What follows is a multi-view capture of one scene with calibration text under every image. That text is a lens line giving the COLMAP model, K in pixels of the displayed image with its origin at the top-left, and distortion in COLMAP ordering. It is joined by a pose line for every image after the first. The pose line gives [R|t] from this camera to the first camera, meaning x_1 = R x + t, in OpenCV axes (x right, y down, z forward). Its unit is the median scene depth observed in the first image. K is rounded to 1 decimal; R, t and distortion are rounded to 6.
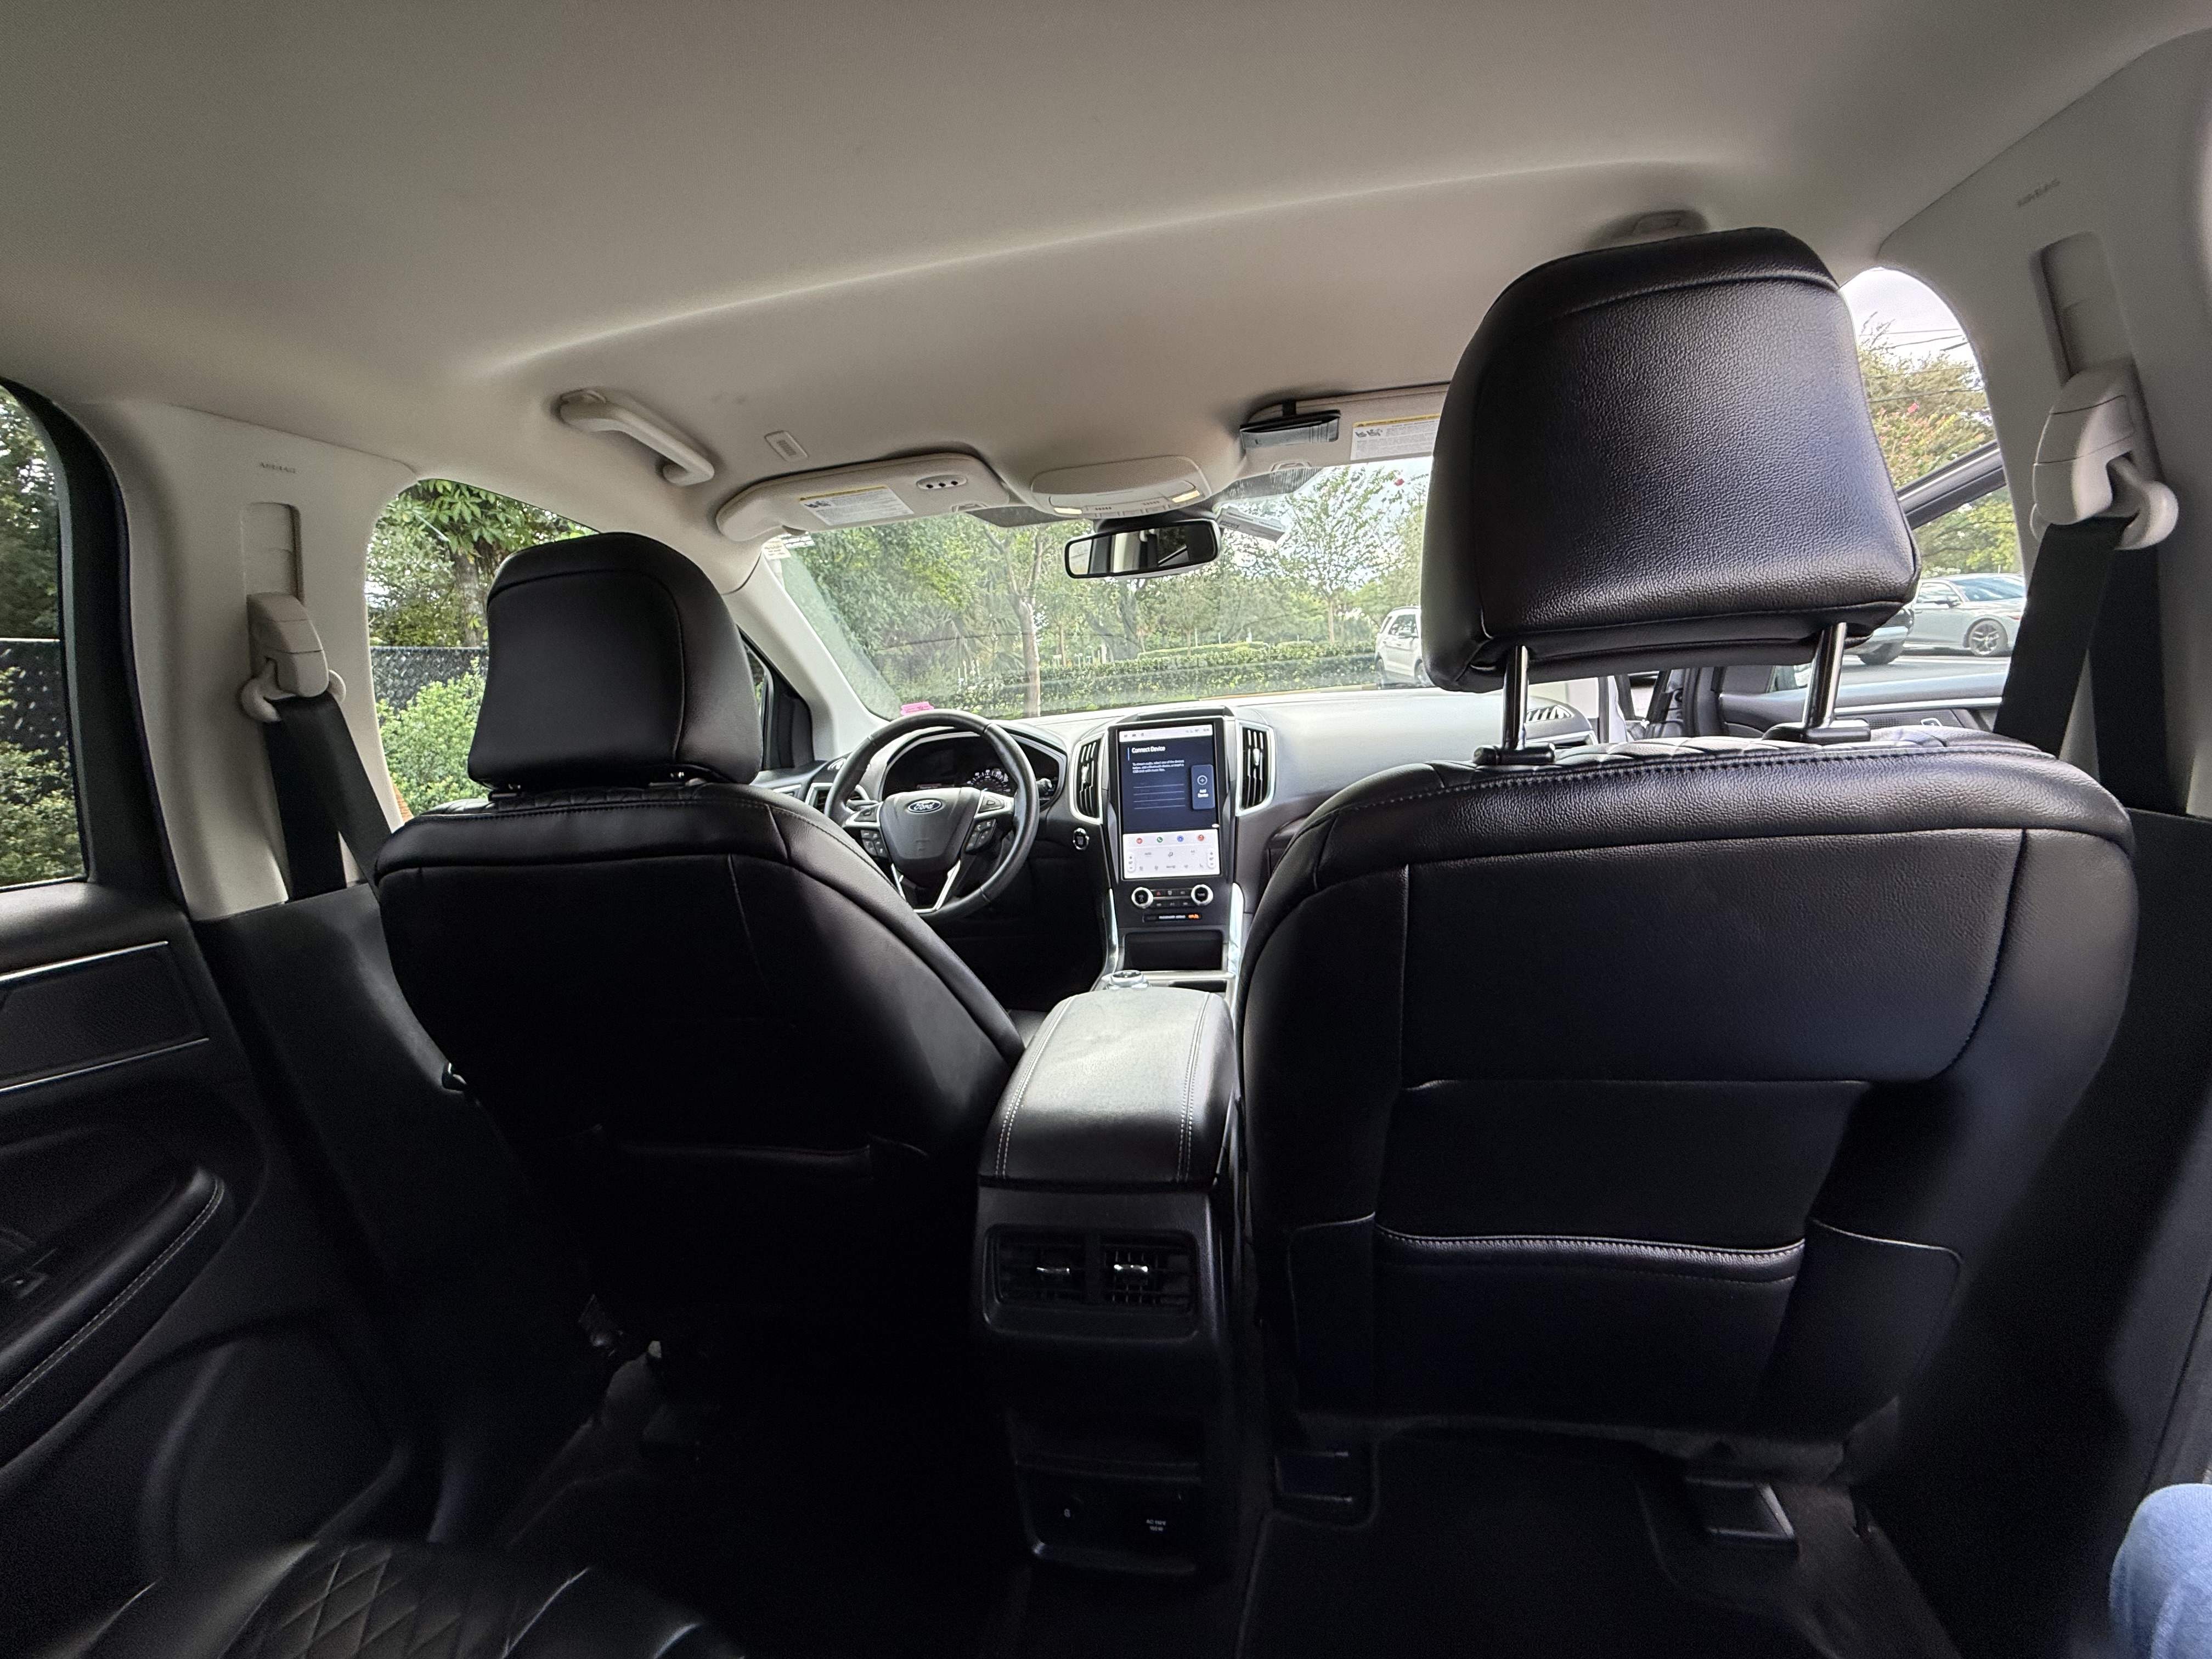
lens RADIAL K [[865.9, 0, 1104.4], [0, 865.9, 840.0], [0, 0, 1]] dist [-0.010203, 0.000198]
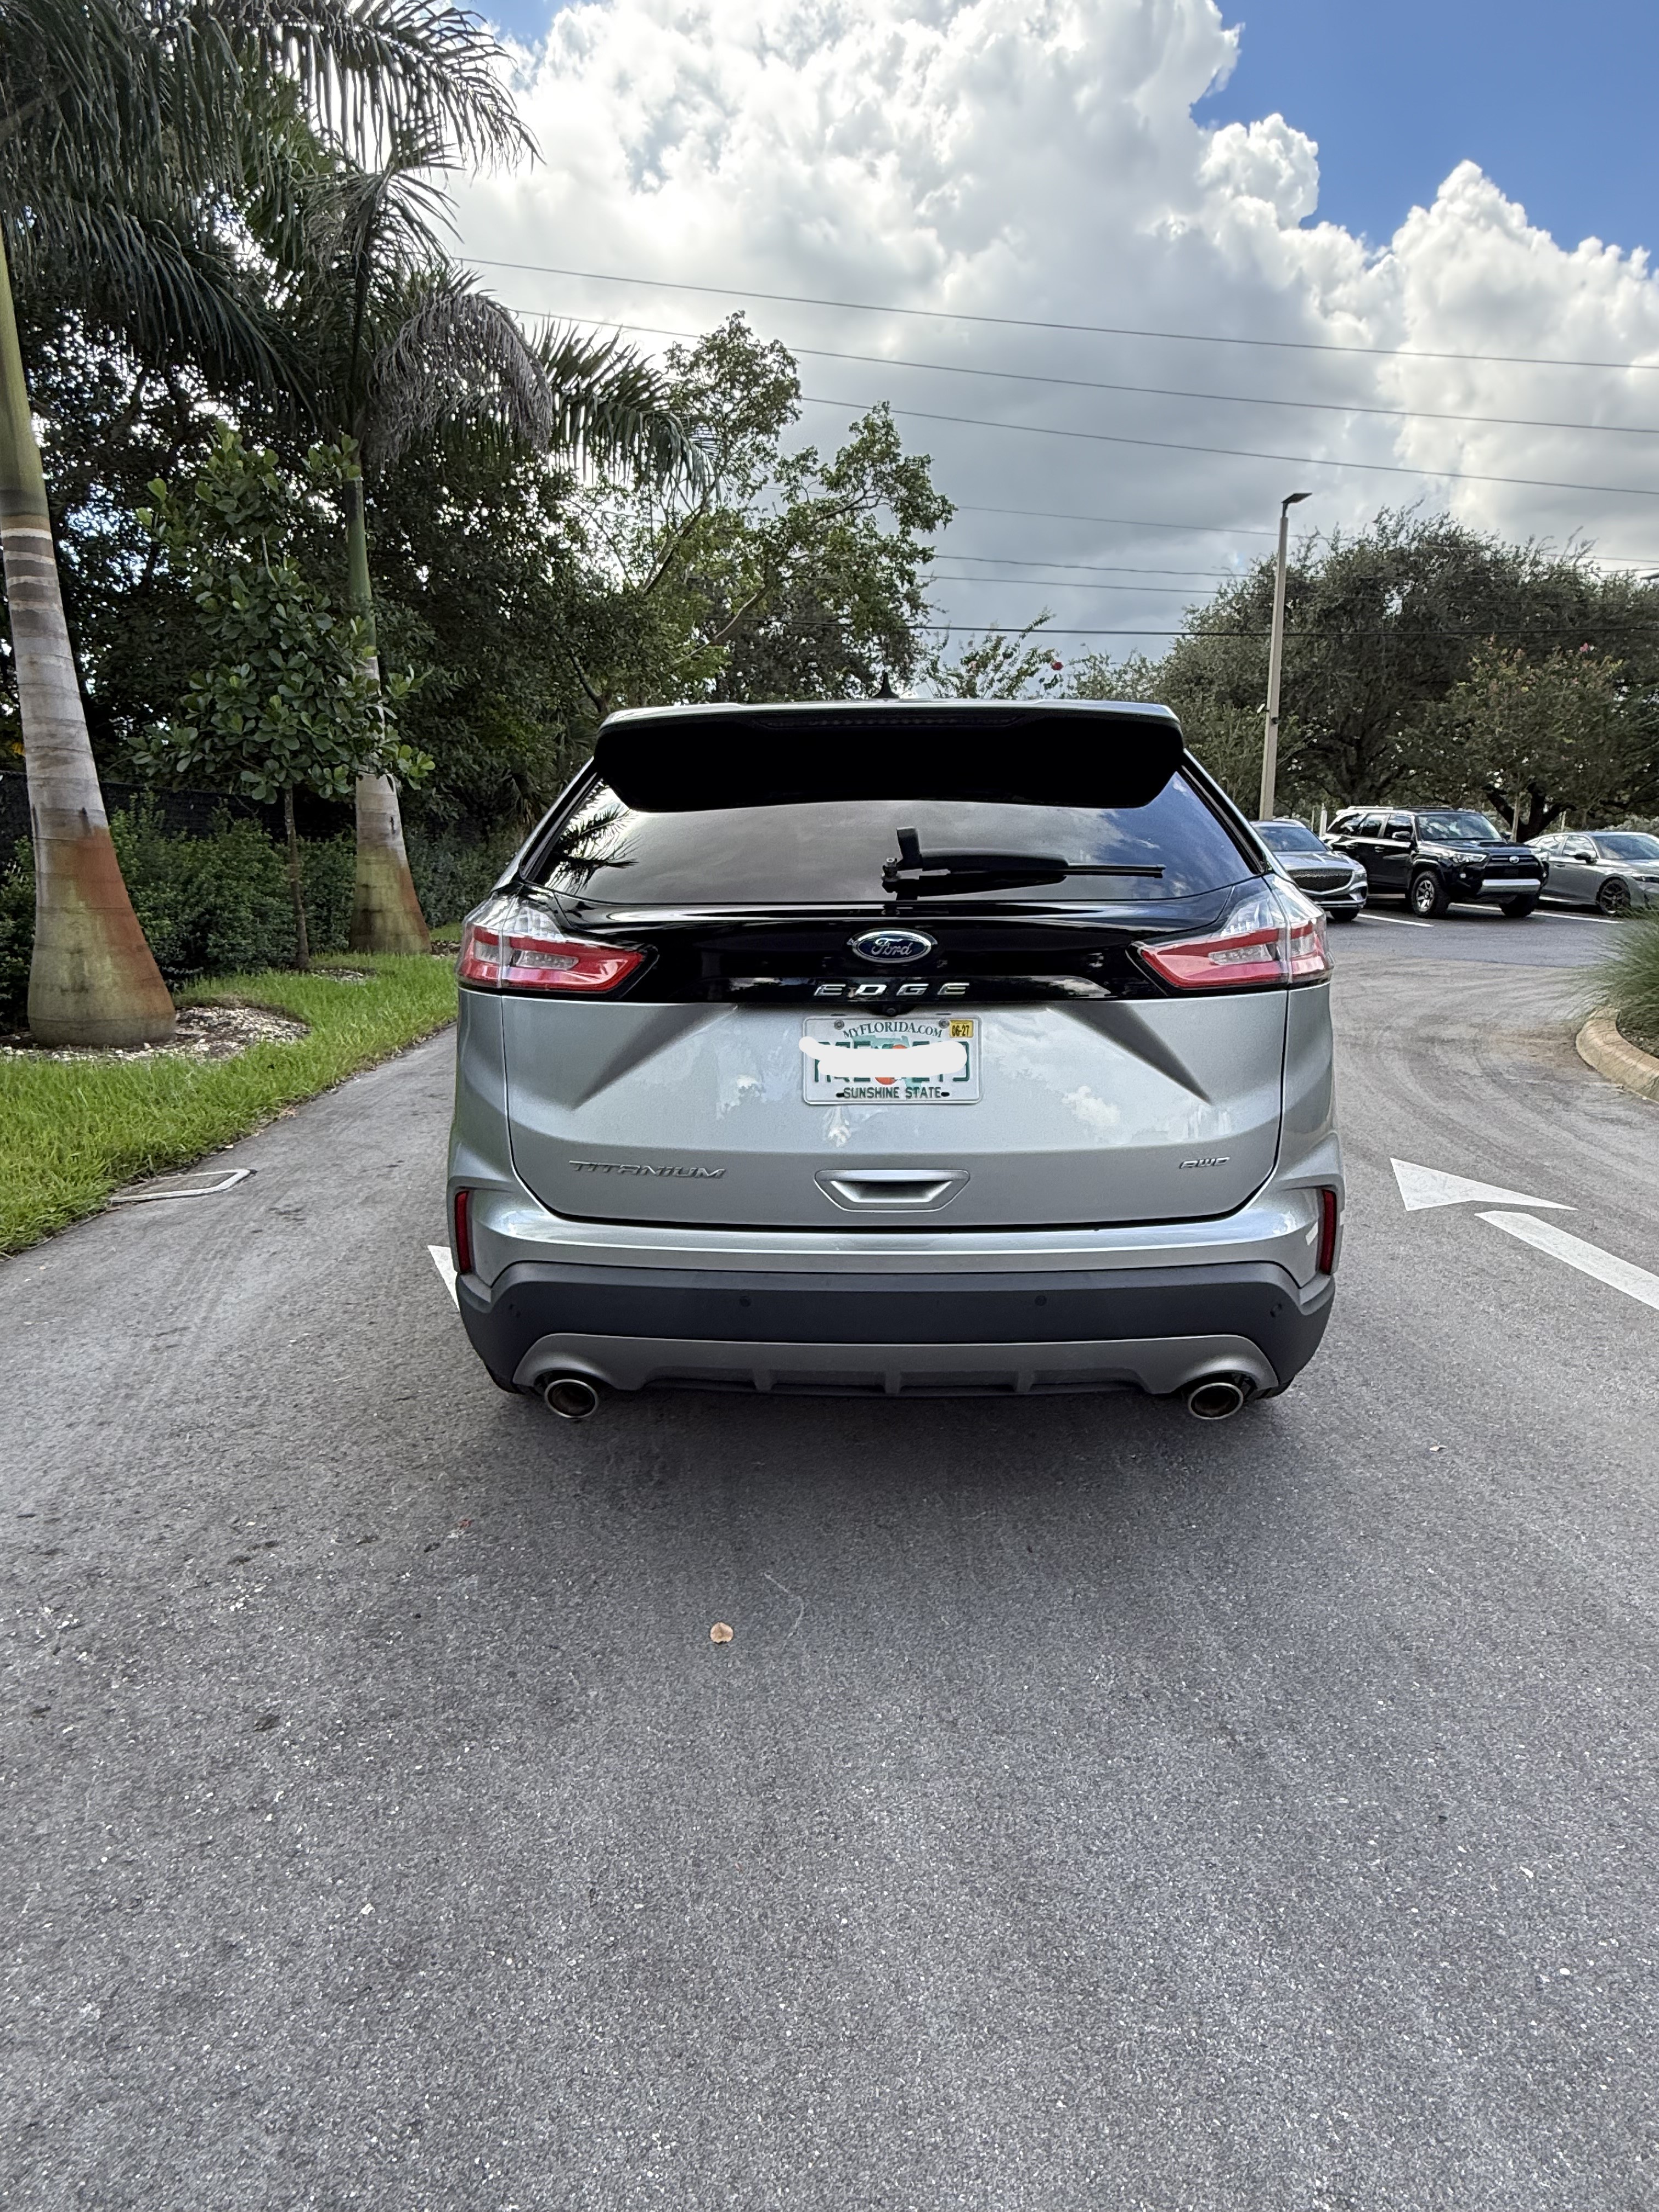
lens RADIAL K [[1231.2, 0, 829.5], [0, 1231.2, 1106.0], [0, 0, 1]] dist [0.001070, 0.000130]
pose [[0.987493, 0.053230, 0.148406, -0.069621], [-0.053751, 0.998554, -0.000495, 0.061845], [-0.148218, -0.007488, 0.988926, -0.310651]]
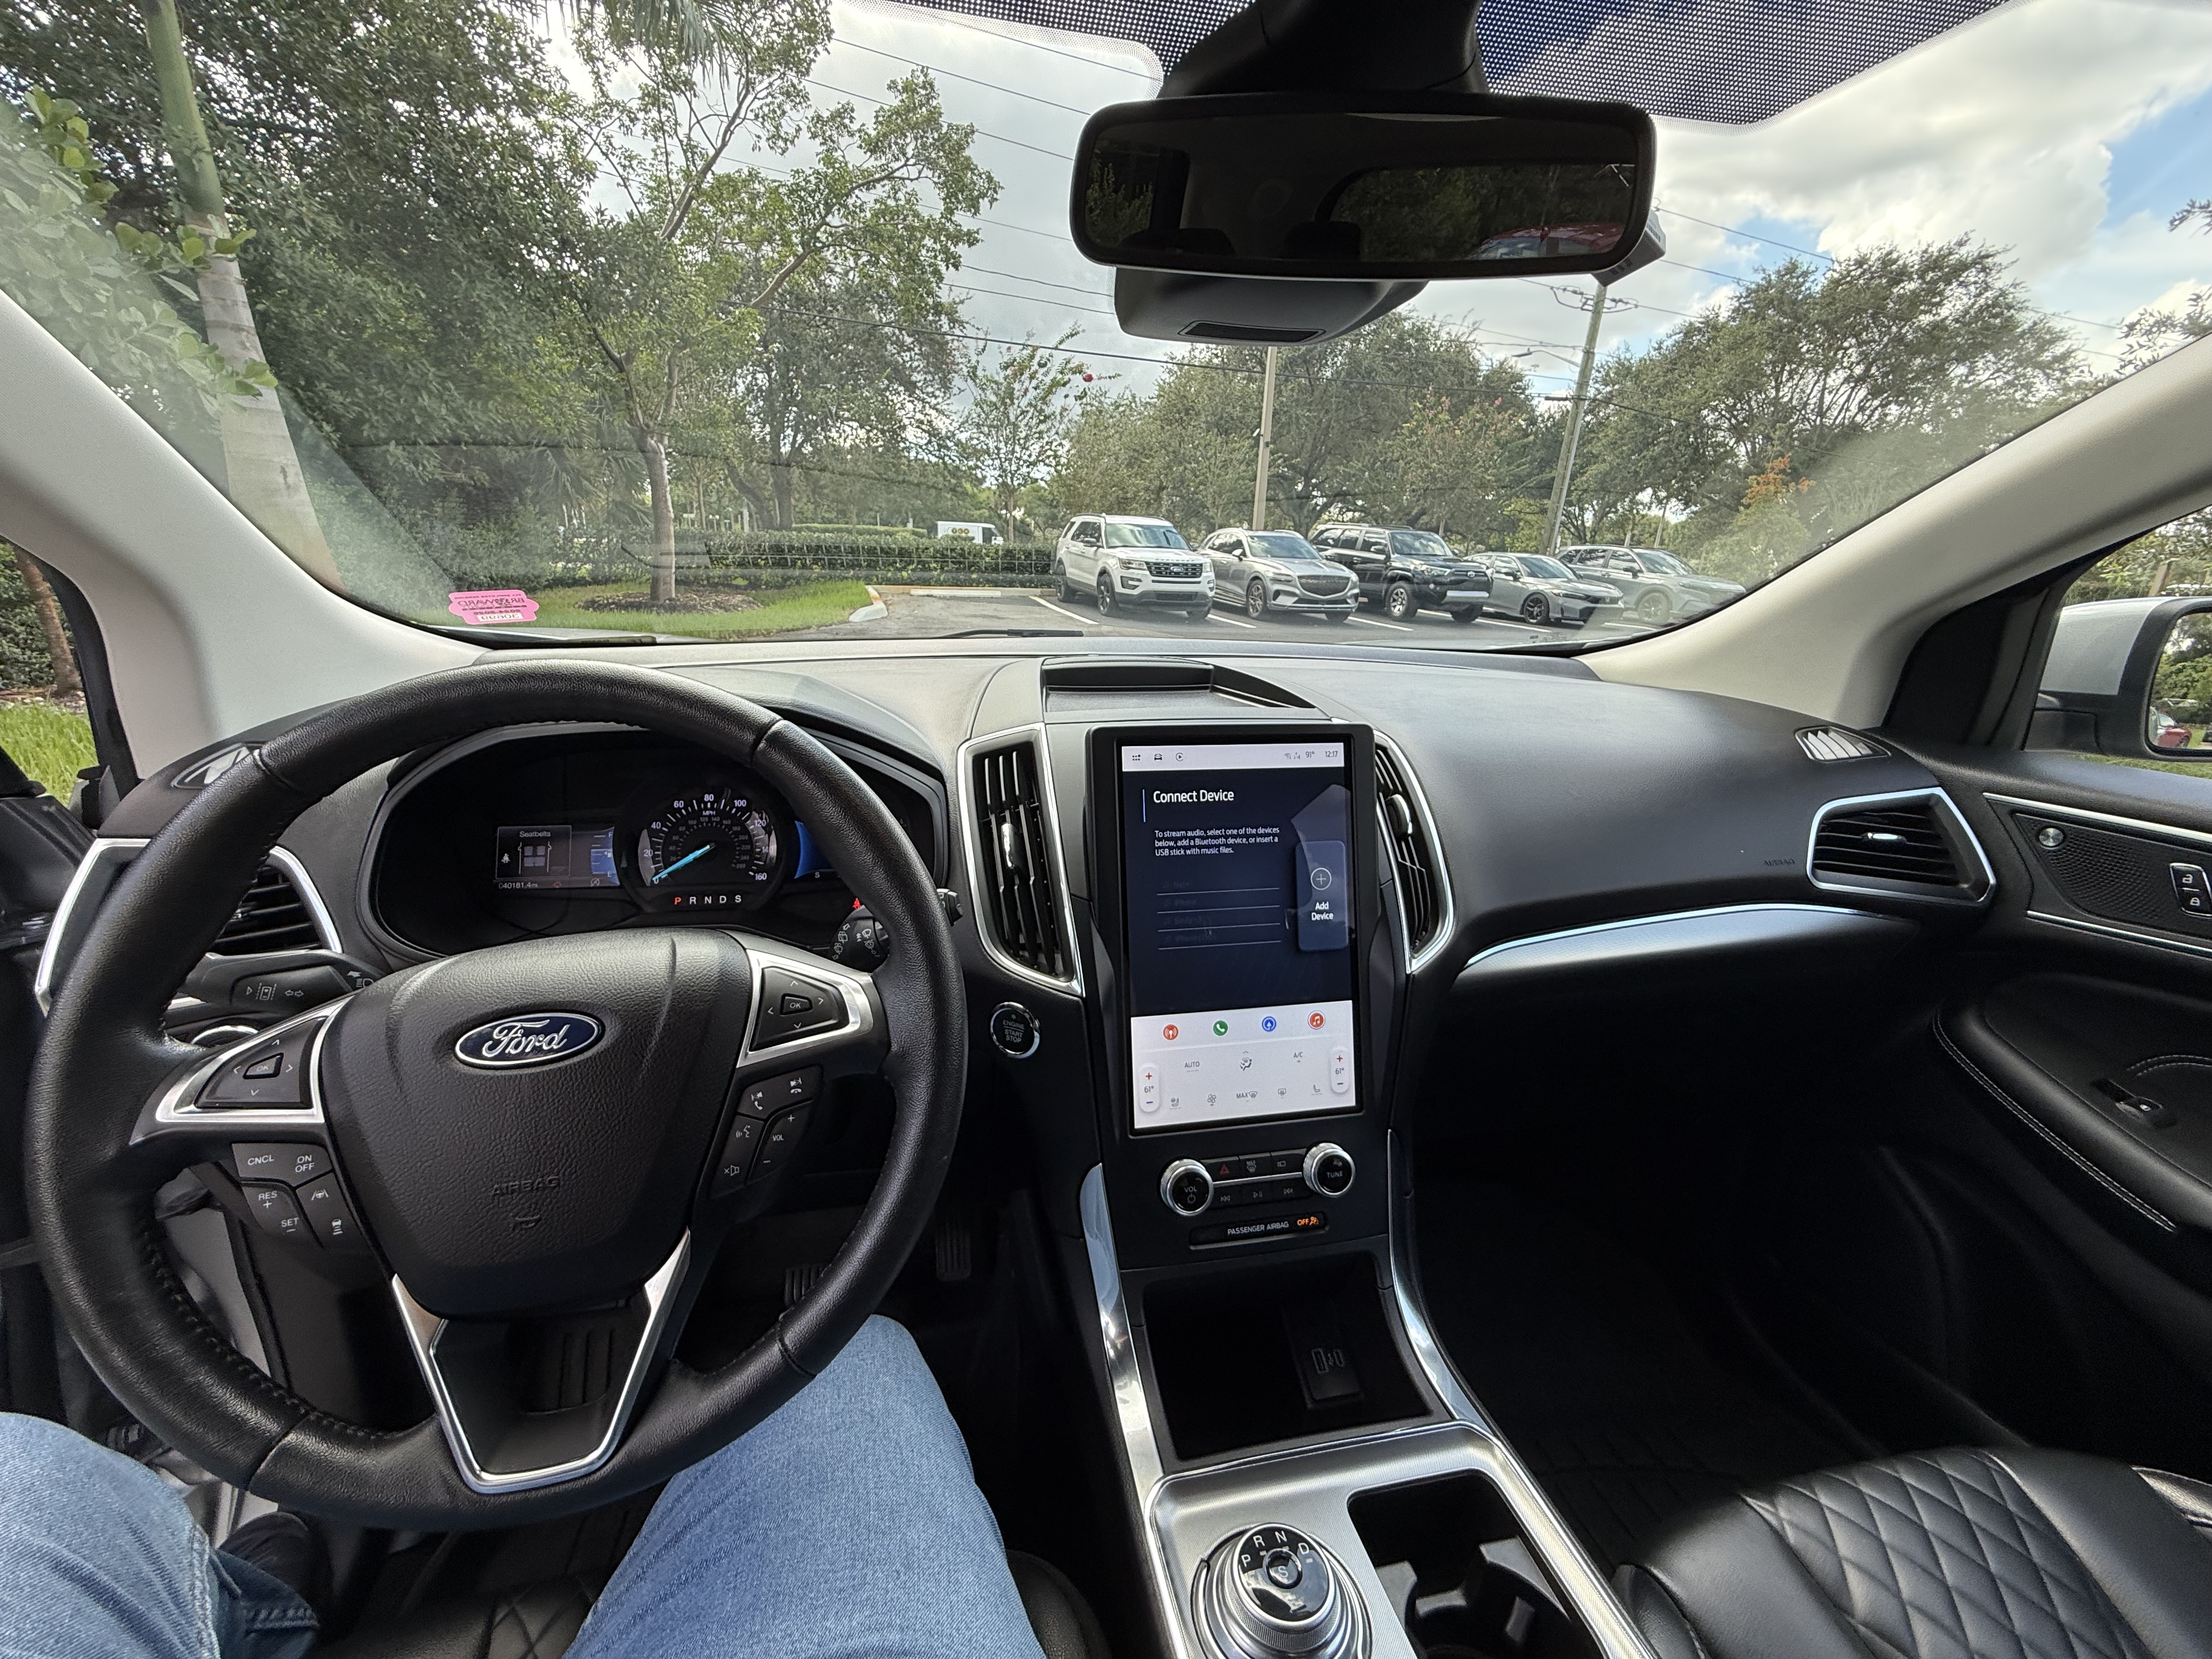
lens RADIAL K [[865.9, 0, 1104.4], [0, 865.9, 840.0], [0, 0, 1]] dist [-0.010203, 0.000198]
pose [[0.923351, 0.000673, 0.383956, -0.015572], [-0.045784, 0.993057, 0.108362, -0.014255], [-0.381217, -0.117635, 0.916971, 0.074254]]
